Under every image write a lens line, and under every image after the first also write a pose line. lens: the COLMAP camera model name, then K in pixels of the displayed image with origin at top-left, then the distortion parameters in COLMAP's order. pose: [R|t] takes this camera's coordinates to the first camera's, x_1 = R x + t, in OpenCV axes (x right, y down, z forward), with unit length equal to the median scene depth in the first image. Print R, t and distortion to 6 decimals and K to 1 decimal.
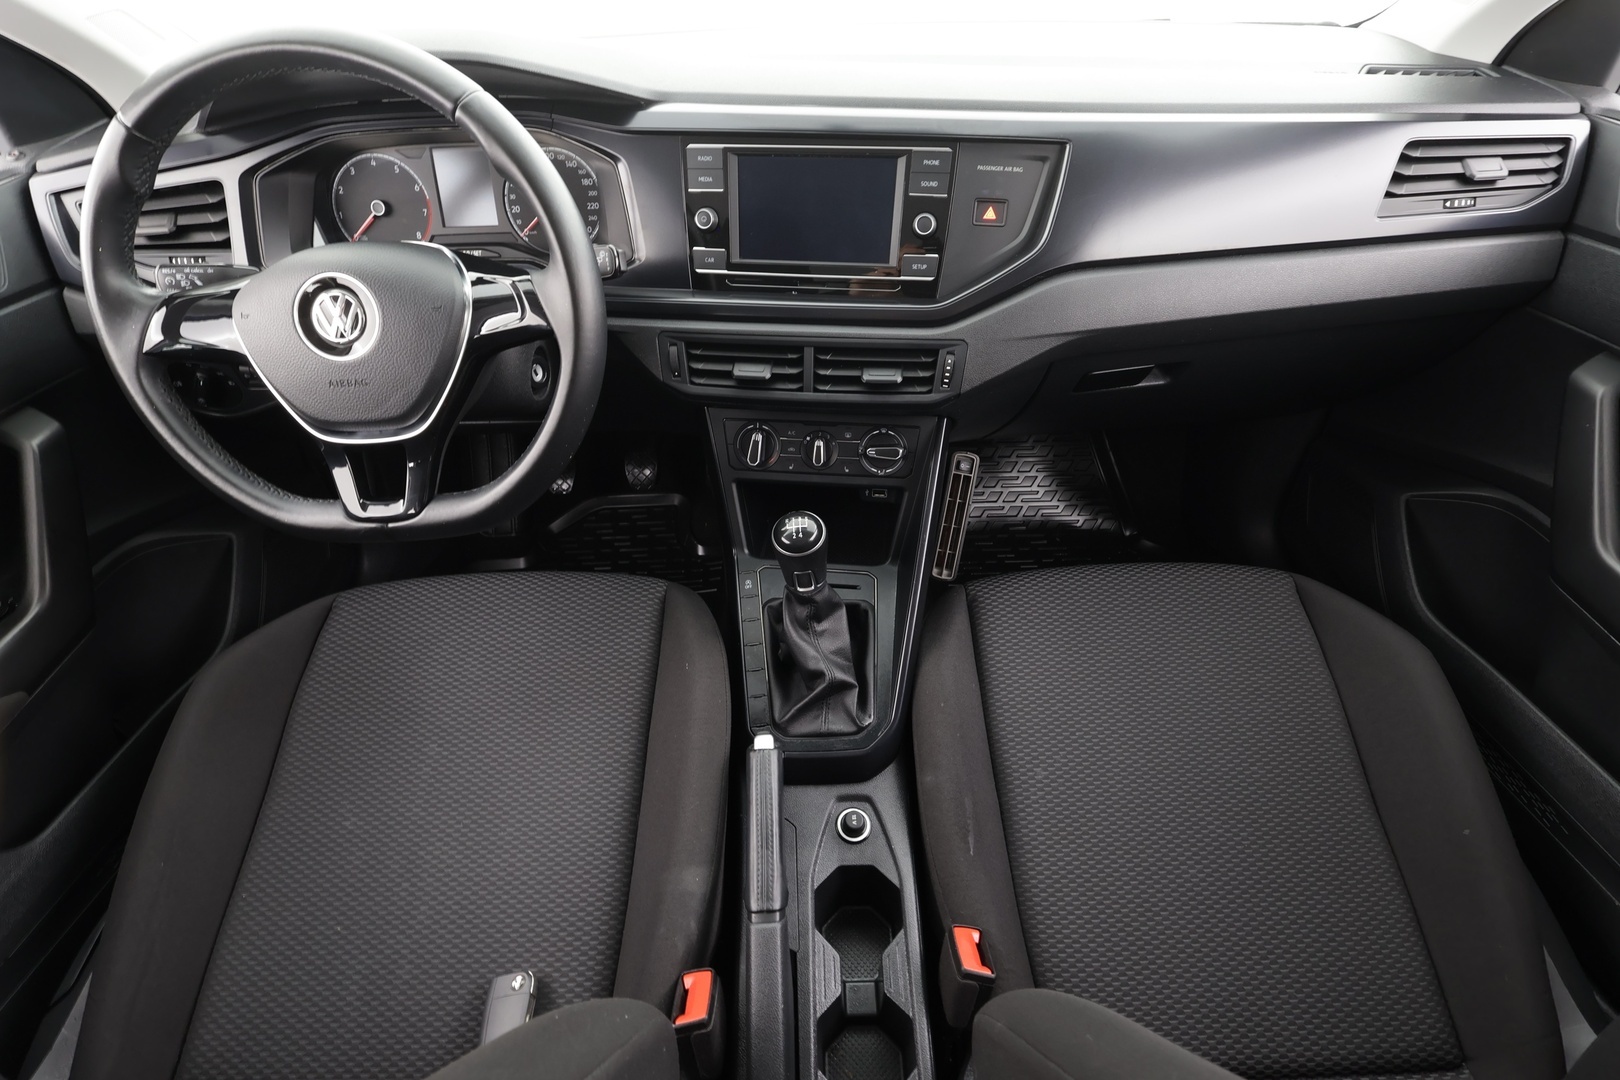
lens RADIAL K [[752.6, 0, 810.6], [0, 752.6, 540.8], [0, 0, 1]] dist [-0.002569, 0.001396]
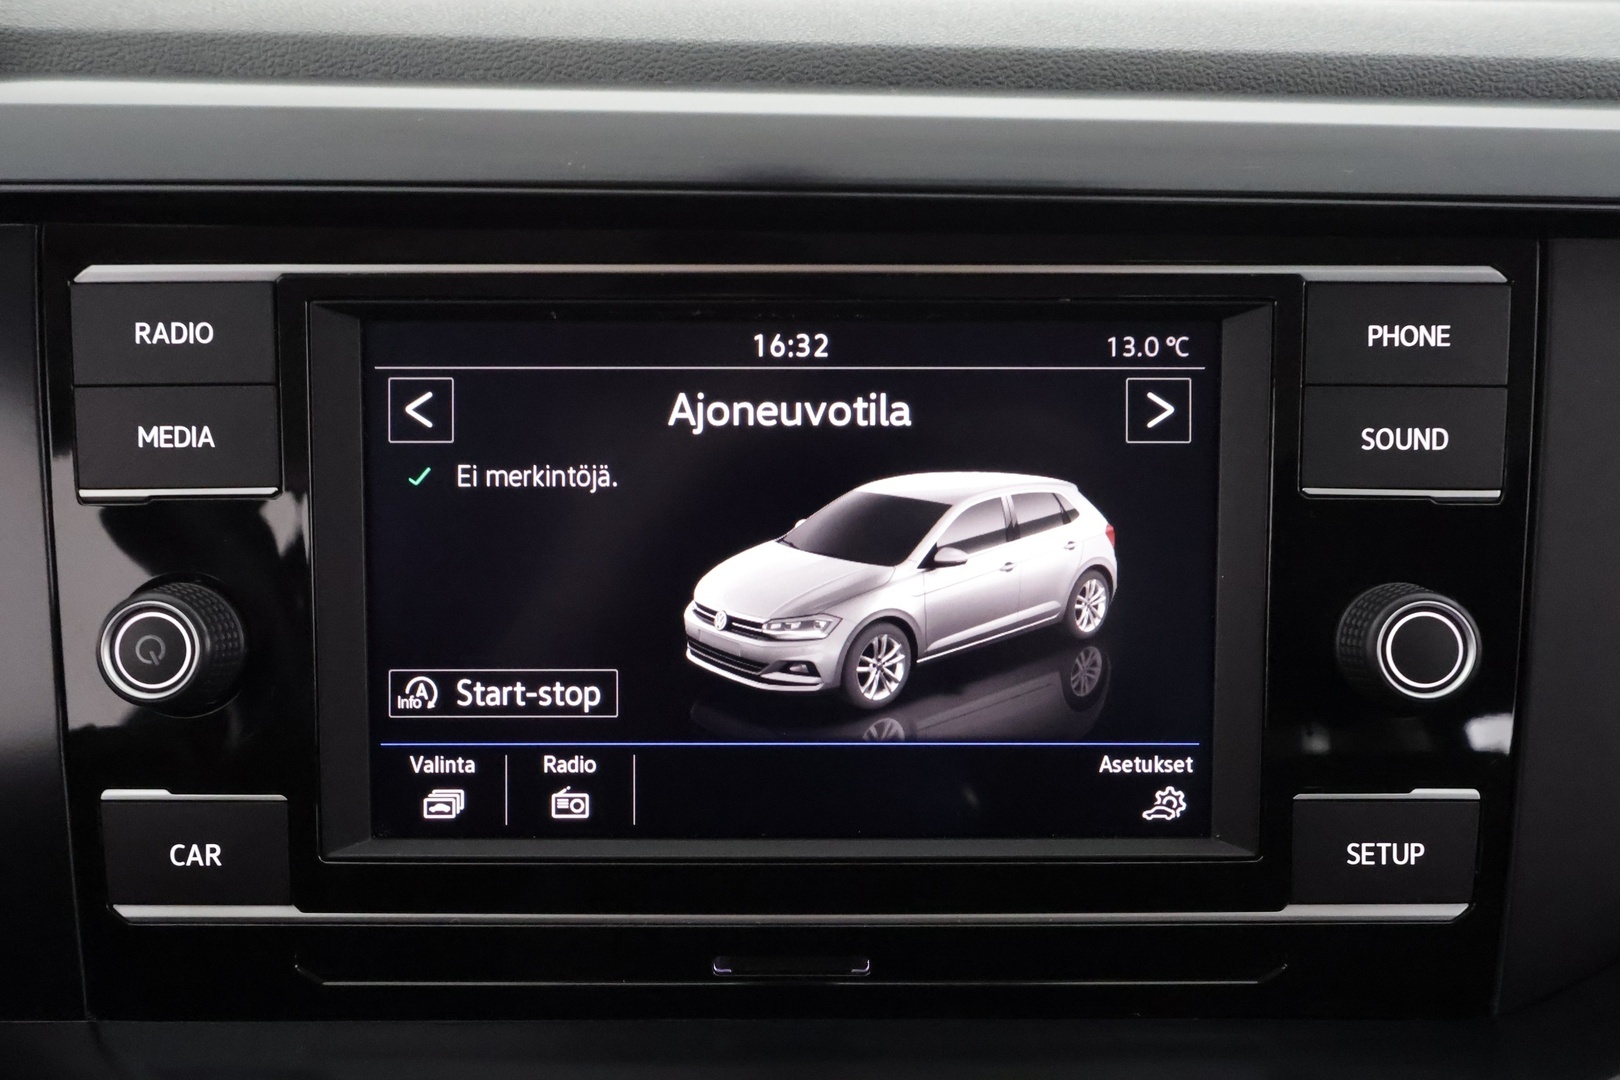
lens RADIAL K [[1275.2, 0, 810.0], [0, 1275.2, 539.6], [0, 0, 1]] dist [0.000017, 0.003149]
pose [[0.988978, -0.033126, 0.144311, -0.033980], [0.078277, 0.944286, -0.319683, -0.341114], [-0.125681, 0.327456, 0.936471, 0.689374]]
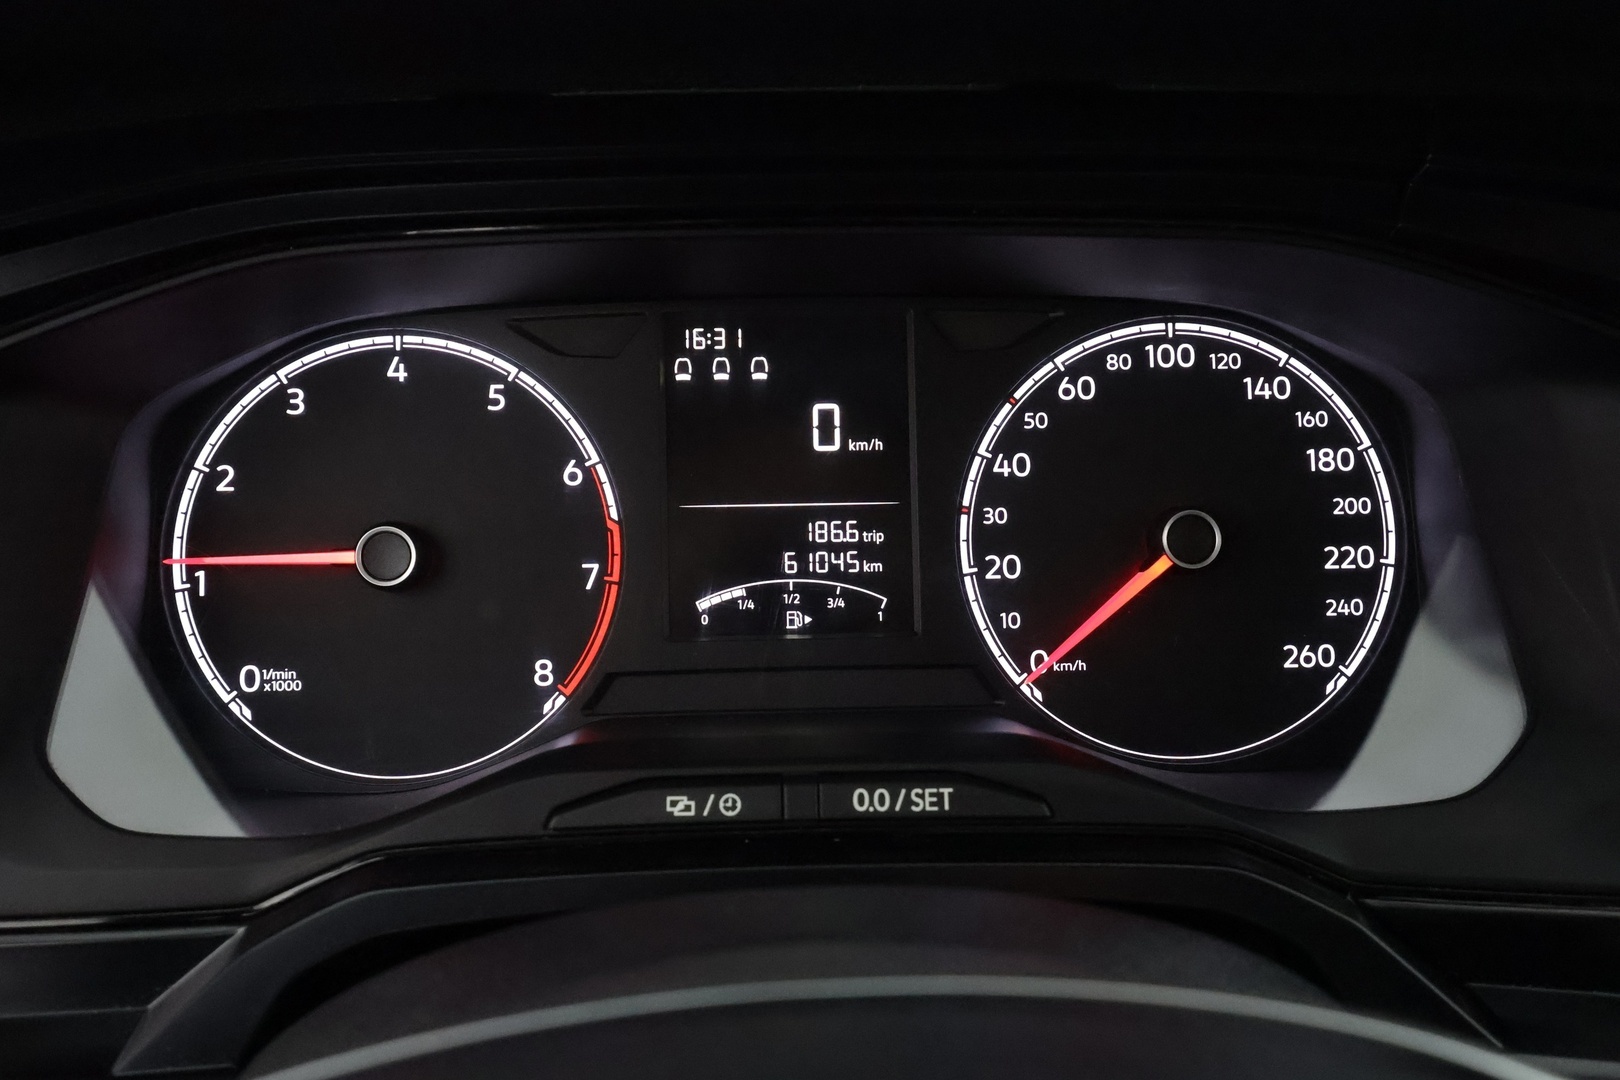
lens RADIAL K [[1275.2, 0, 814.3], [0, 1275.2, 536.9], [0, 0, 1]] dist [0.000017, 0.003149]
pose [[0.999801, 0.011859, 0.016041, -0.499606], [-0.005069, 0.928743, -0.370690, -0.341092], [-0.019294, 0.370535, 0.928618, 0.714431]]
